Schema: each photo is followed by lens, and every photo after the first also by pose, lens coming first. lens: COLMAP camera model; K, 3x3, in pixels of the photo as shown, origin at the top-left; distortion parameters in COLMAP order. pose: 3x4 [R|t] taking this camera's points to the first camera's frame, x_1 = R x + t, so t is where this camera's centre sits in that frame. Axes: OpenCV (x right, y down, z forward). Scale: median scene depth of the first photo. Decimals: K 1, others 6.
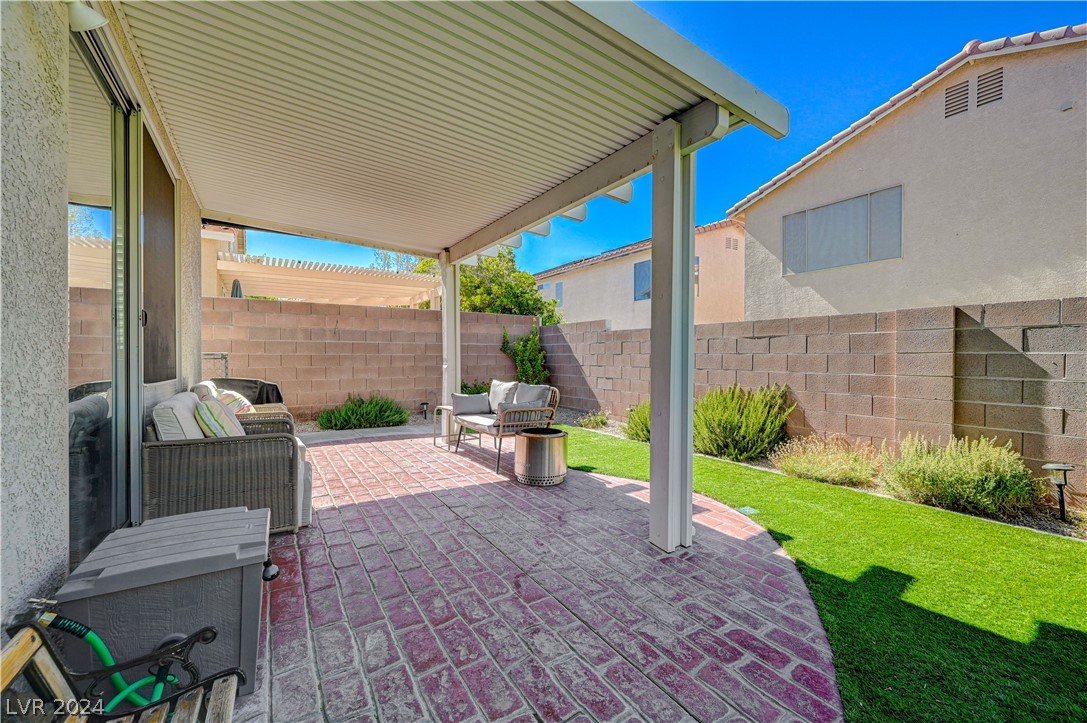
lens RADIAL K [[428.1, 0, 543.7], [0, 428.1, 363.0], [0, 0, 1]] dist [-0.003535, 0.000663]
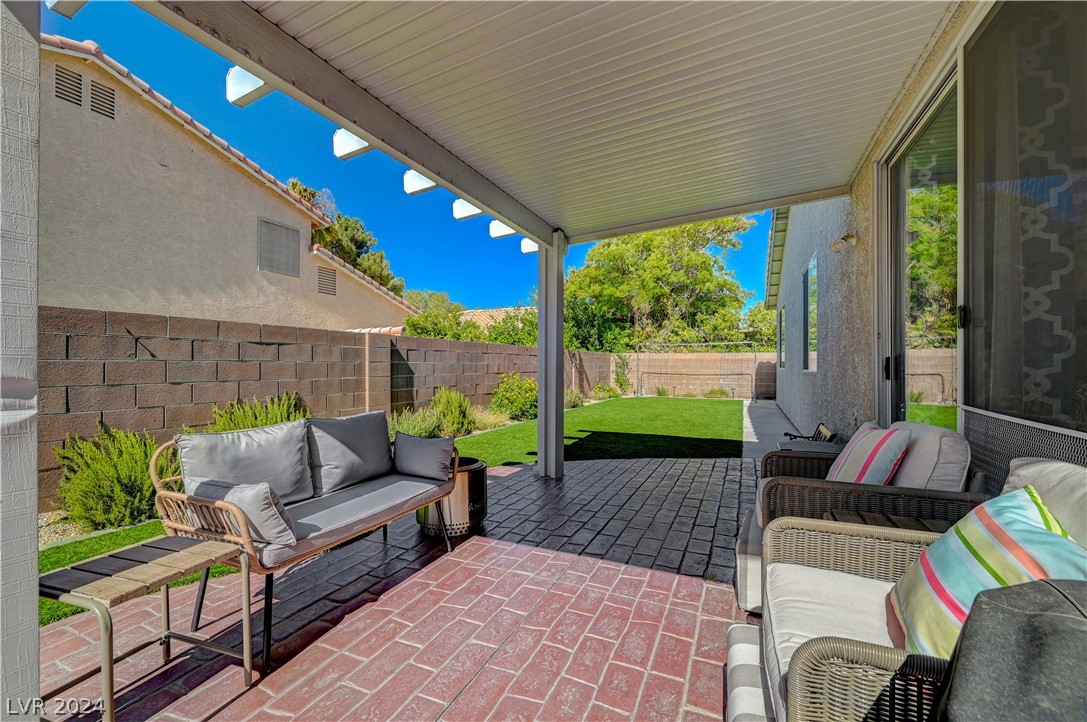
lens RADIAL K [[428.1, 0, 544.8], [0, 428.1, 367.4], [0, 0, 1]] dist [-0.003535, 0.000663]
pose [[-0.525641, -0.008012, 0.850669, -0.531214], [0.011304, 0.999802, 0.016402, -0.015567], [-0.850632, 0.018237, -0.525446, 0.897705]]
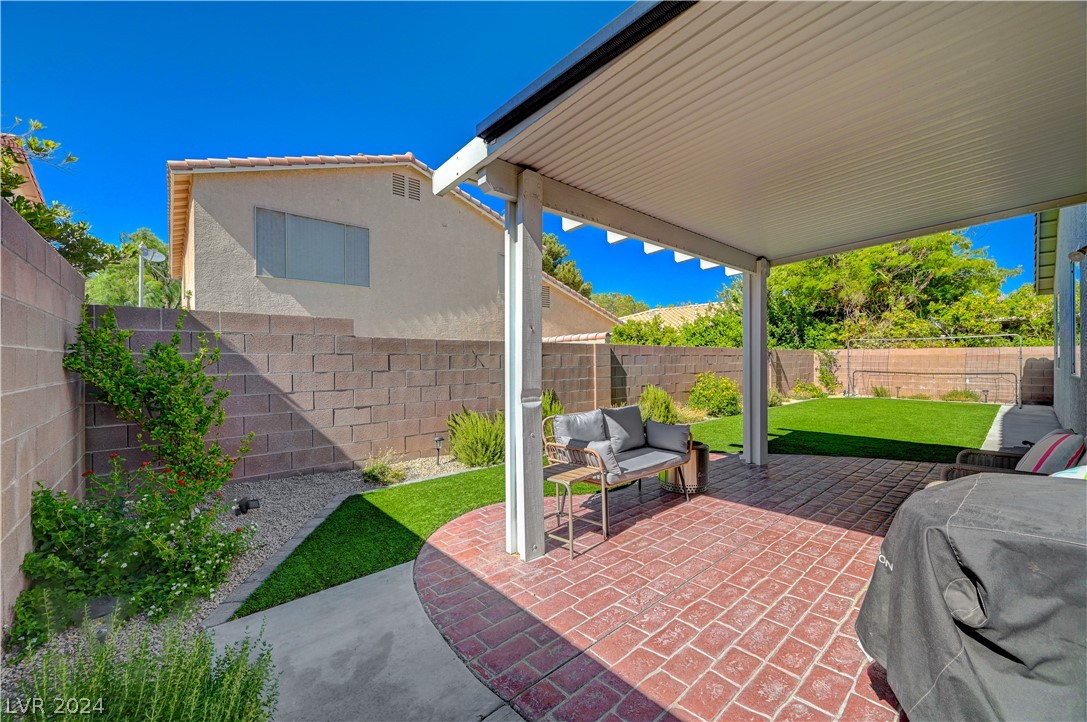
lens RADIAL K [[428.1, 0, 544.6], [0, 428.1, 360.9], [0, 0, 1]] dist [-0.003535, 0.000663]
pose [[-0.143155, -0.003259, 0.989695, -0.736490], [0.022922, 0.999715, 0.006608, -0.046391], [-0.989435, 0.023631, -0.143040, 1.069912]]
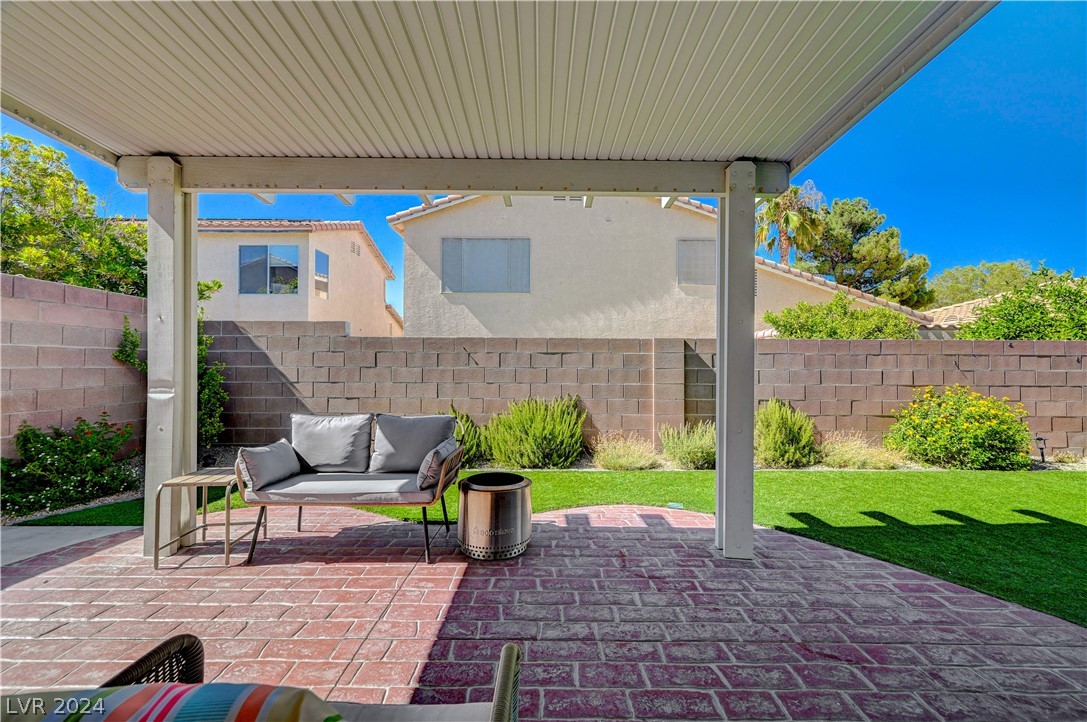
lens RADIAL K [[428.1, 0, 544.4], [0, 428.1, 362.7], [0, 0, 1]] dist [-0.003535, 0.000663]
pose [[0.542134, 0.005428, 0.840274, -0.405826], [0.009618, 0.999874, -0.012665, -0.019746], [-0.840237, 0.014948, 0.542013, 0.381965]]
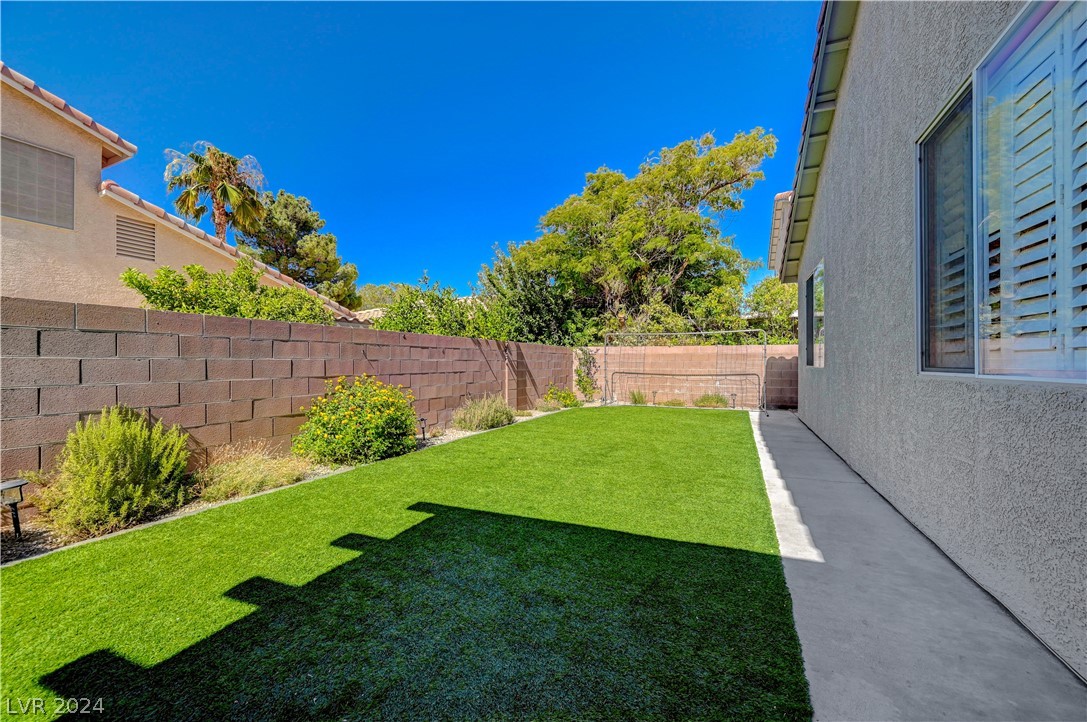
lens RADIAL K [[428.1, 0, 541.7], [0, 428.1, 360.6], [0, 0, 1]] dist [-0.003535, 0.000663]
pose [[-0.530143, 0.001572, 0.847907, -0.078239], [0.013095, 0.999894, 0.006334, -0.004105], [-0.847807, 0.014462, -0.530107, 0.285035]]
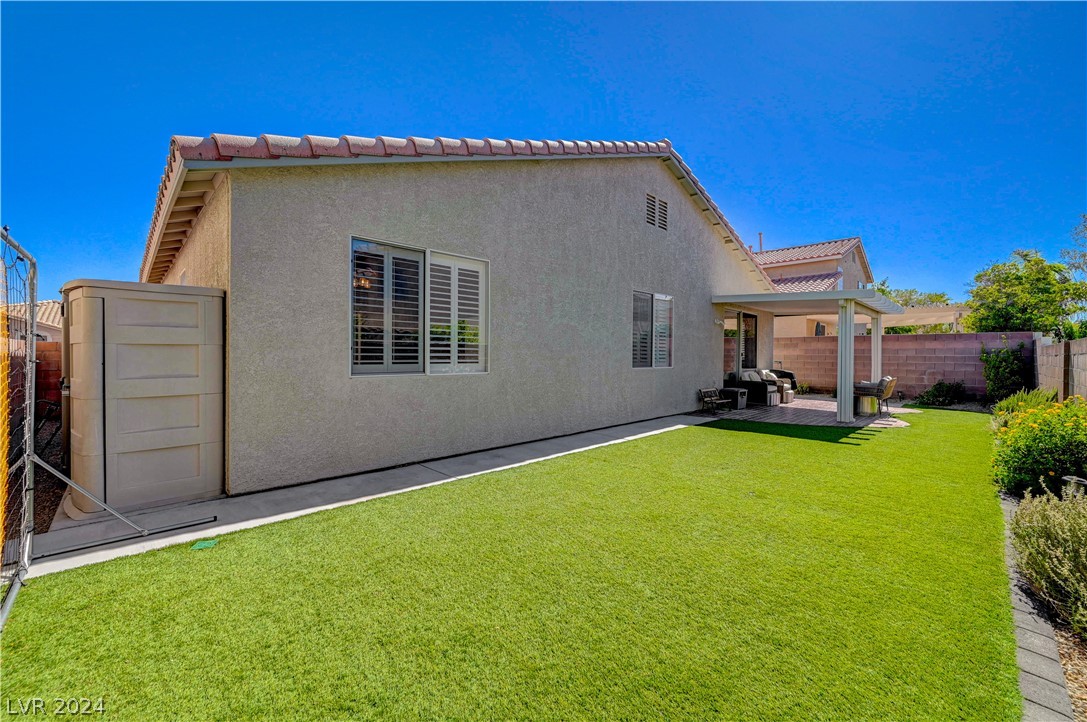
lens RADIAL K [[428.1, 0, 541.7], [0, 428.1, 358.0], [0, 0, 1]] dist [-0.003535, 0.000663]
pose [[0.204365, 0.006526, -0.978873, 1.436398], [-0.022127, 0.999753, 0.002045, -0.012334], [0.978645, 0.021242, 0.204459, -0.953769]]
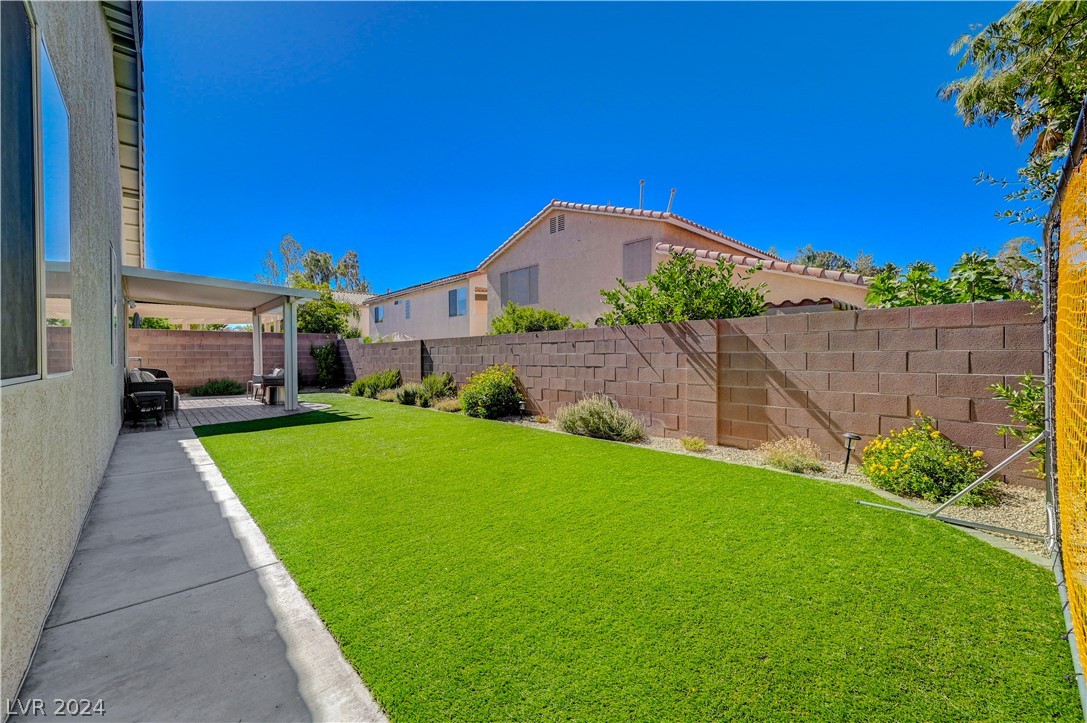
lens RADIAL K [[428.1, 0, 543.8], [0, 428.1, 361.4], [0, 0, 1]] dist [-0.003535, 0.000663]
pose [[0.985244, -0.011278, 0.170785, 0.844217], [0.011731, 0.999930, -0.001648, 0.021503], [-0.170754, 0.003627, 0.985307, -1.376893]]
